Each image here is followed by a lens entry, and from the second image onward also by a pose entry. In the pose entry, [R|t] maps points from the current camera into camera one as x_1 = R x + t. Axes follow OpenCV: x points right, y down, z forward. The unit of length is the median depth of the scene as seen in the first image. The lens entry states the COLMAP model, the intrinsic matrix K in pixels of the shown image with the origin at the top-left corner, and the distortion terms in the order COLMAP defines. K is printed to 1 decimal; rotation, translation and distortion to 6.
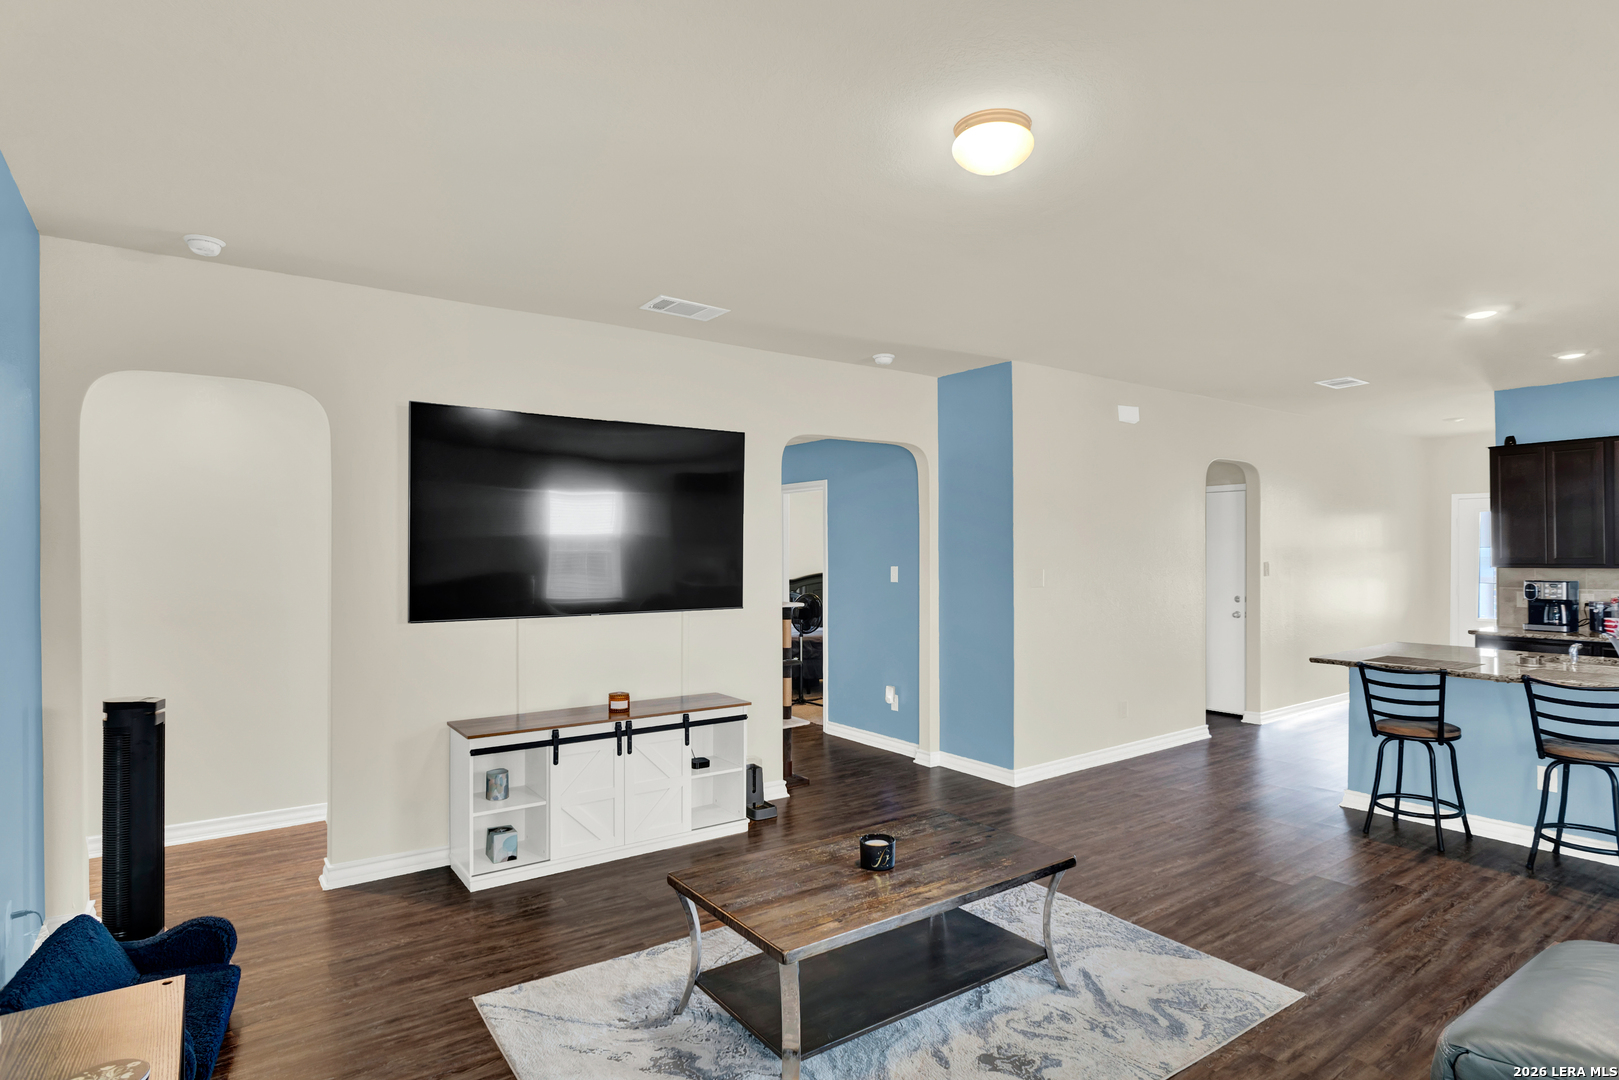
lens RADIAL K [[849.4, 0, 816.3], [0, 849.4, 540.0], [0, 0, 1]] dist [-0.011671, 0.000070]
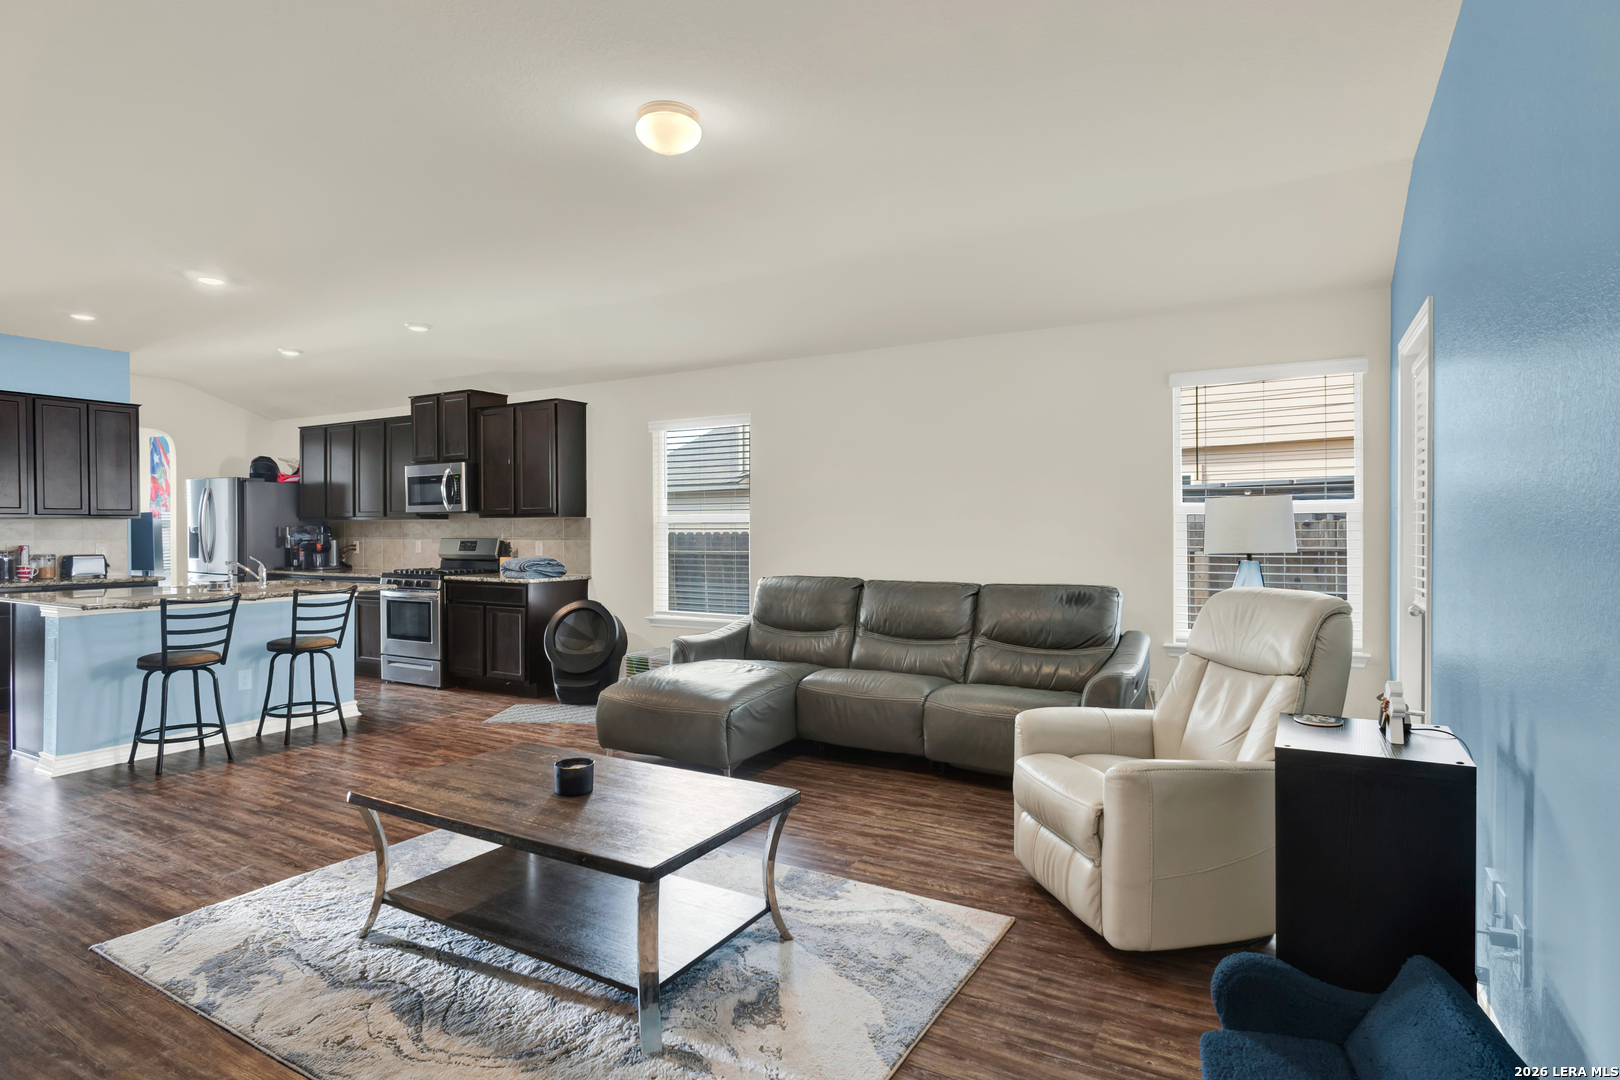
lens RADIAL K [[849.9, 0, 809.3], [0, 849.9, 539.2], [0, 0, 1]] dist [-0.011671, 0.000070]
pose [[-0.407762, 0.005957, 0.913069, -0.560954], [0.004517, 0.999980, -0.004507, 0.089376], [-0.913077, 0.002287, -0.407780, 0.758527]]
